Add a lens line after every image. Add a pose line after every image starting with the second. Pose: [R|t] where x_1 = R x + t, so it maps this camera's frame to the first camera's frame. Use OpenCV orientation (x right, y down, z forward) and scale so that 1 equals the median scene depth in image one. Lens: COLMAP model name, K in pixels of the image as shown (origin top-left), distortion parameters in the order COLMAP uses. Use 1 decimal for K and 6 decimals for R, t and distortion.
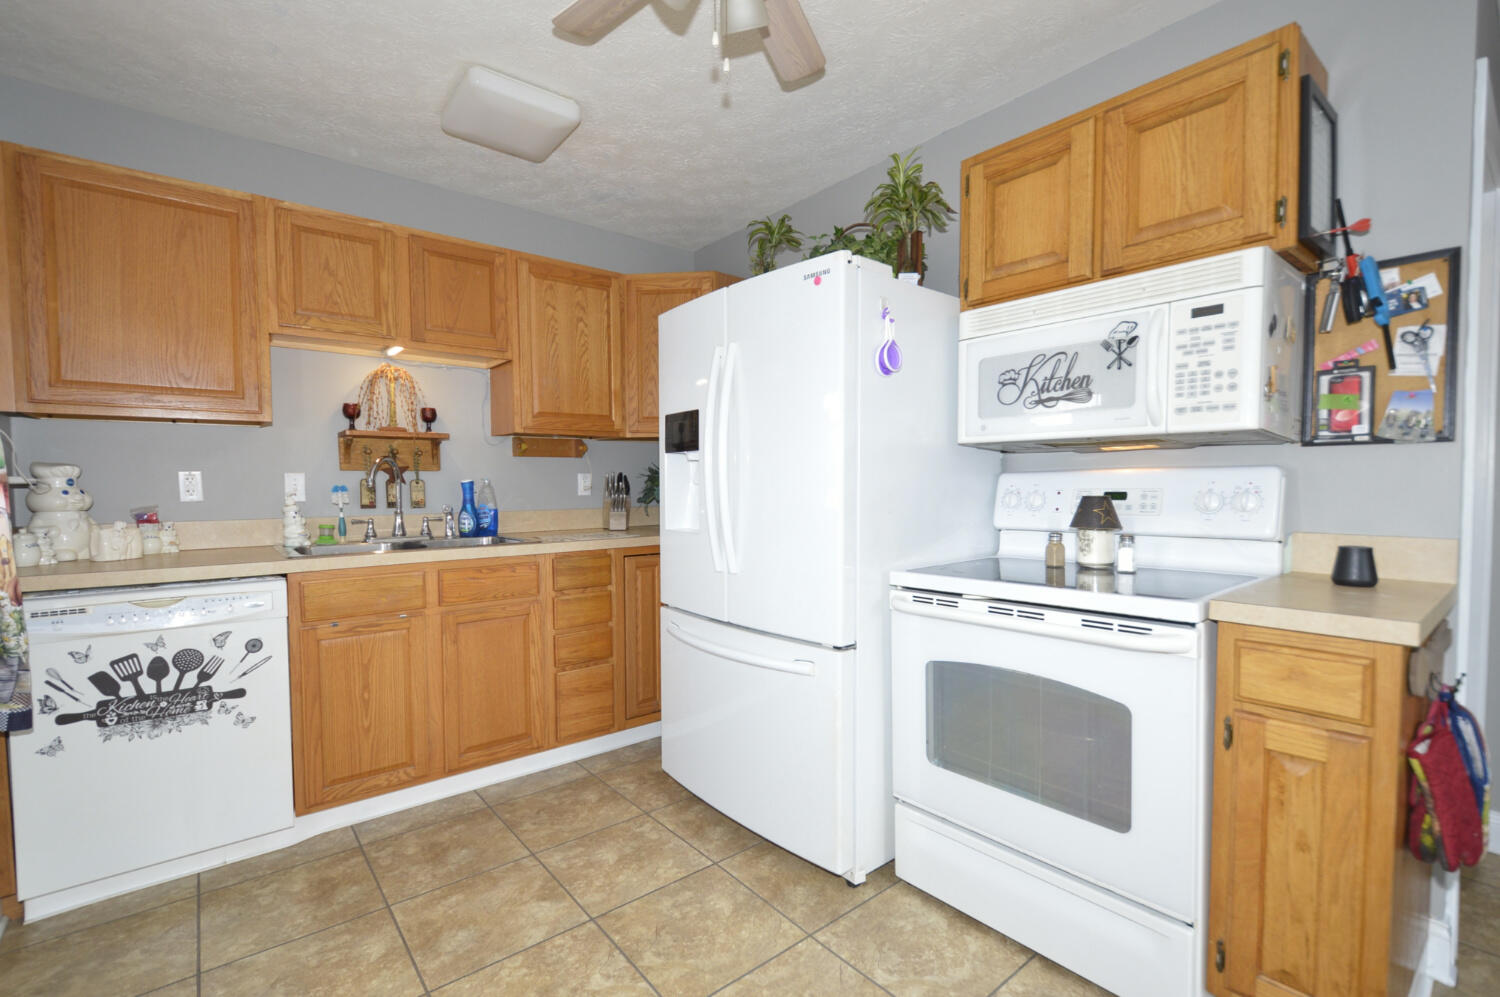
lens RADIAL K [[664.0, 0, 743.8], [0, 664.0, 511.1], [0, 0, 1]] dist [-0.003291, -0.001021]
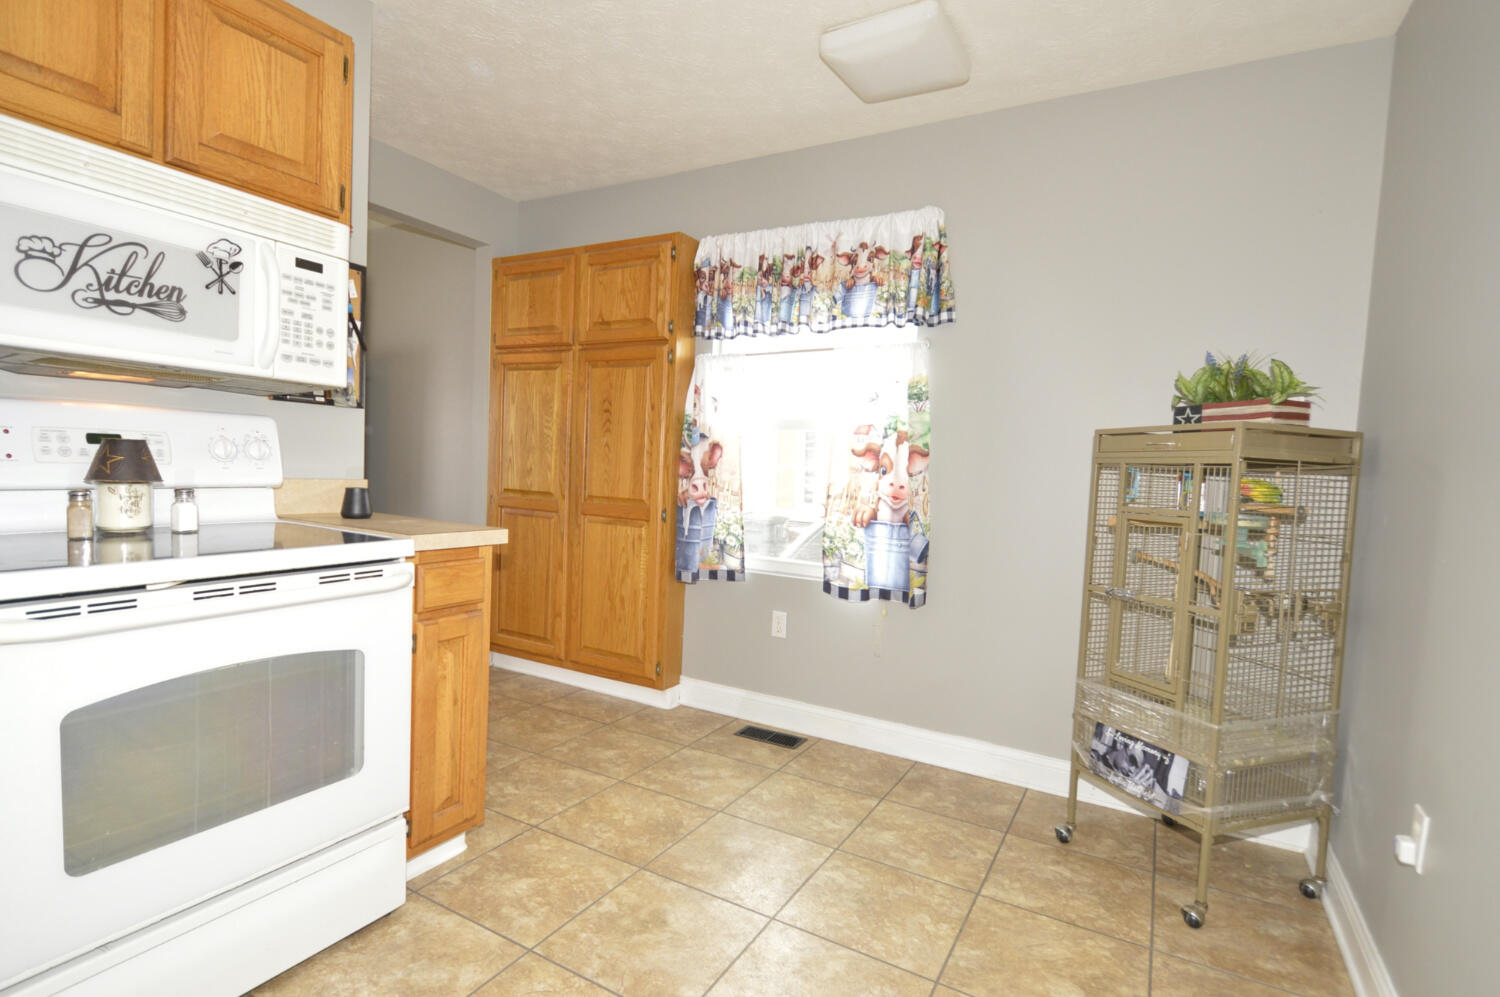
lens RADIAL K [[734.5, 0, 738.9], [0, 734.5, 513.2], [0, 0, 1]] dist [0.004906, -0.009433]
pose [[-0.353615, -0.071311, 0.932669, -0.501049], [-0.007195, 0.997268, 0.073522, -0.004917], [-0.935363, 0.019288, -0.353162, 0.622778]]
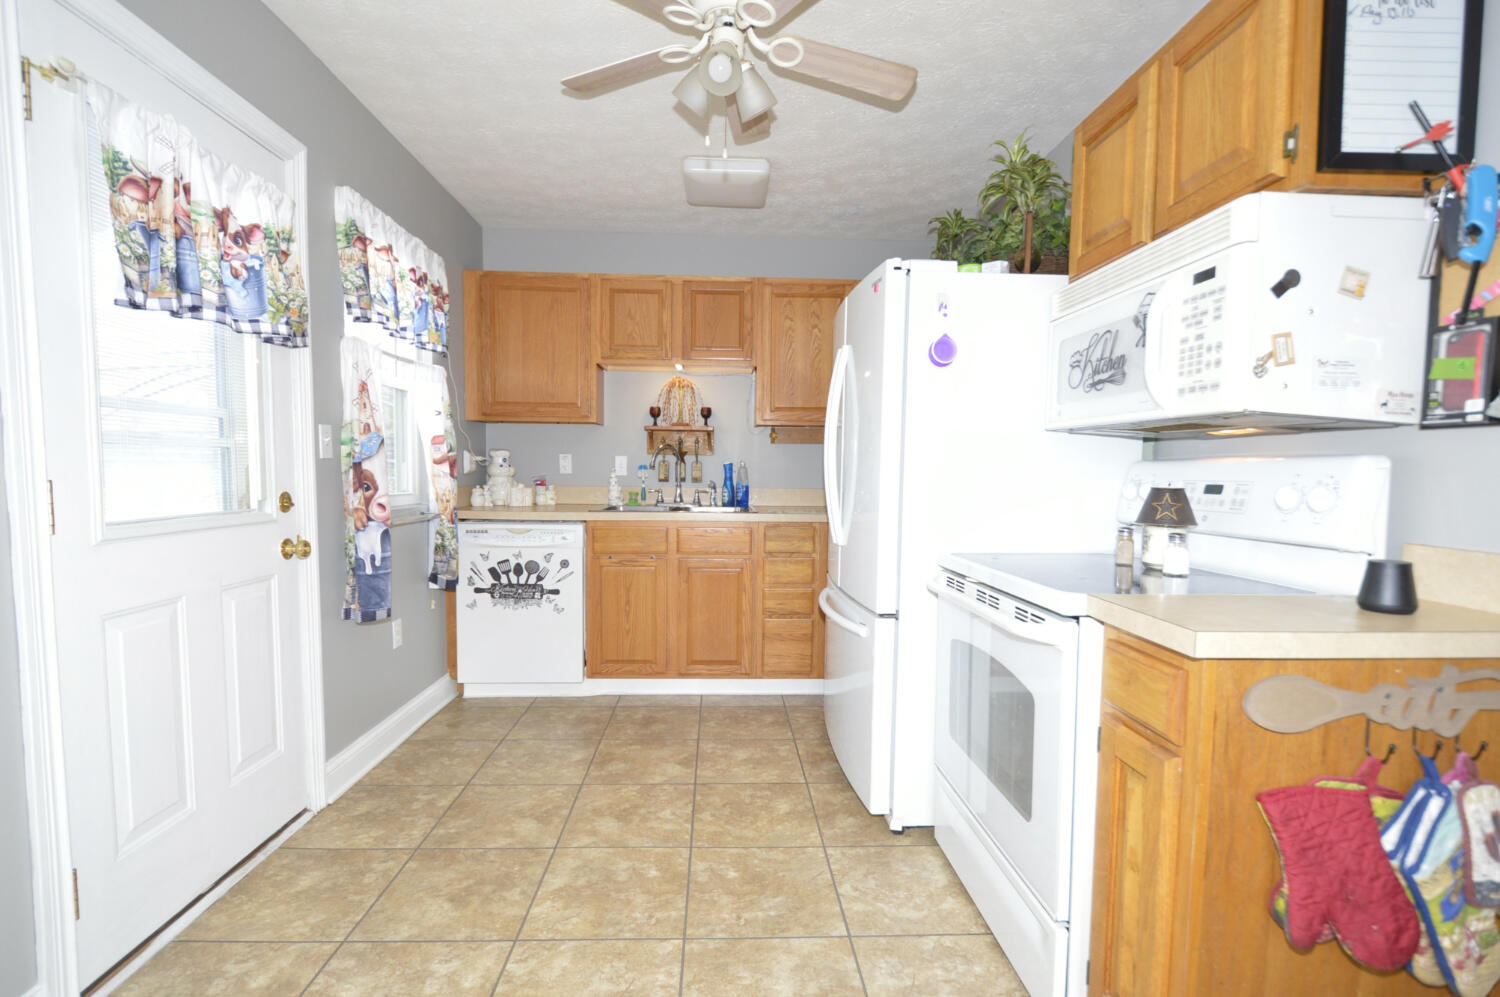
lens RADIAL K [[678.3, 0, 745.3], [0, 678.3, 511.8], [0, 0, 1]] dist [0.001858, -0.007057]
pose [[0.801414, 0.055907, -0.595491, 0.604927], [-0.042810, 0.998430, 0.036122, -0.000132], [0.596576, -0.003456, 0.802549, -0.055753]]
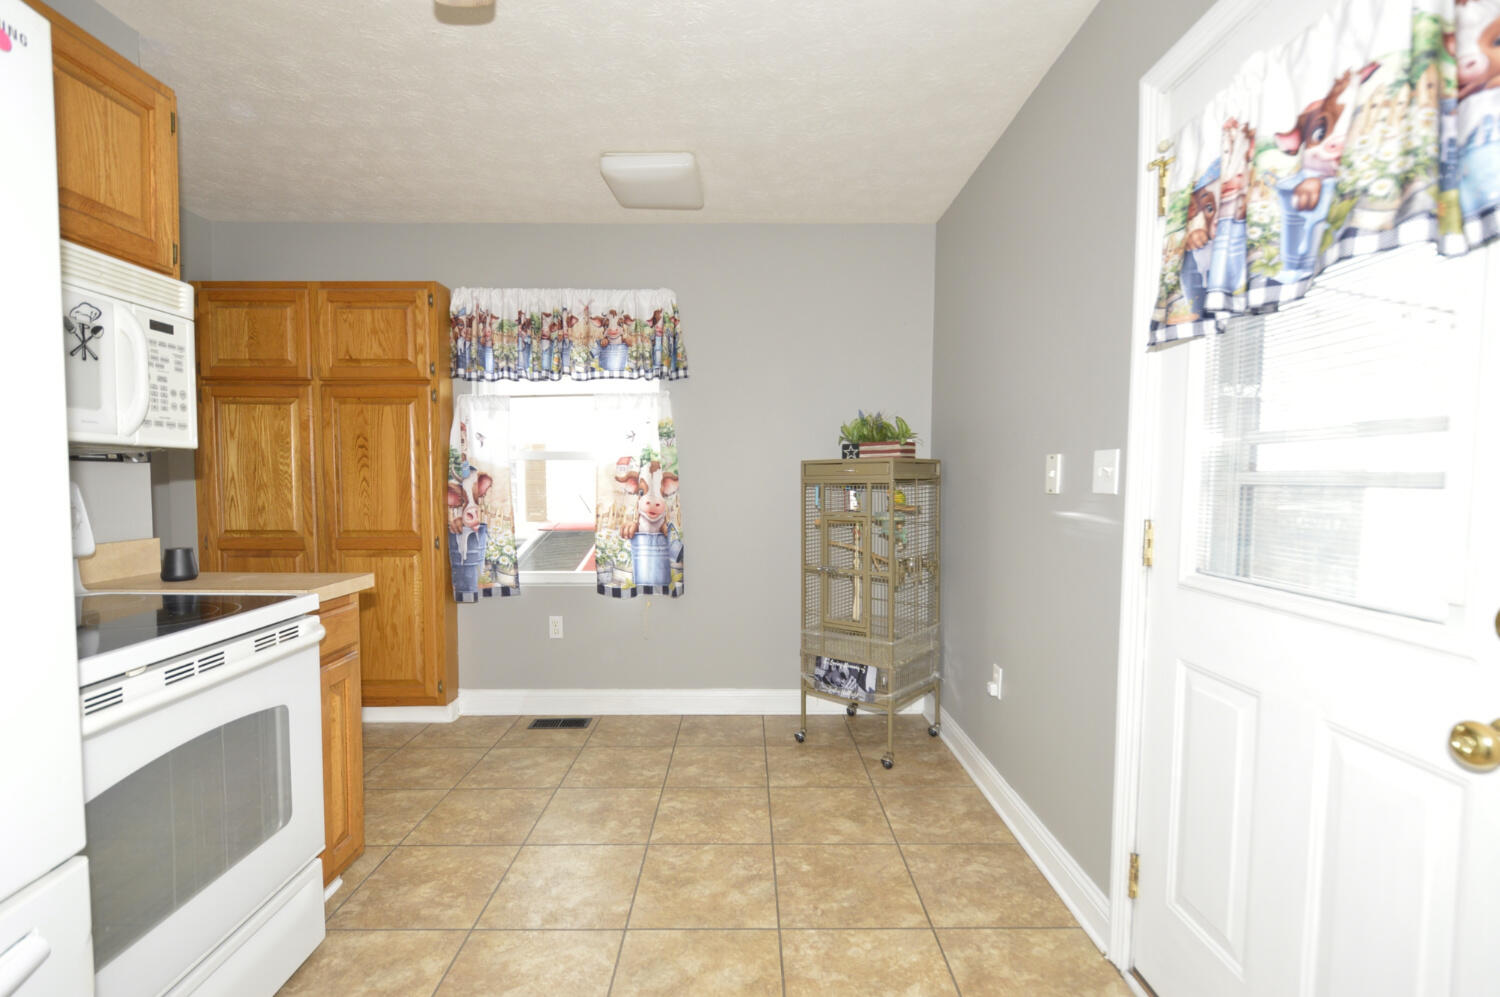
lens RADIAL K [[678.3, 0, 745.3], [0, 678.3, 511.8], [0, 0, 1]] dist [0.001858, -0.007057]
pose [[-0.778513, -0.028637, 0.626975, -0.505987], [0.026943, 0.996513, 0.078971, -0.063763], [-0.627050, 0.078373, -0.775026, 0.999646]]
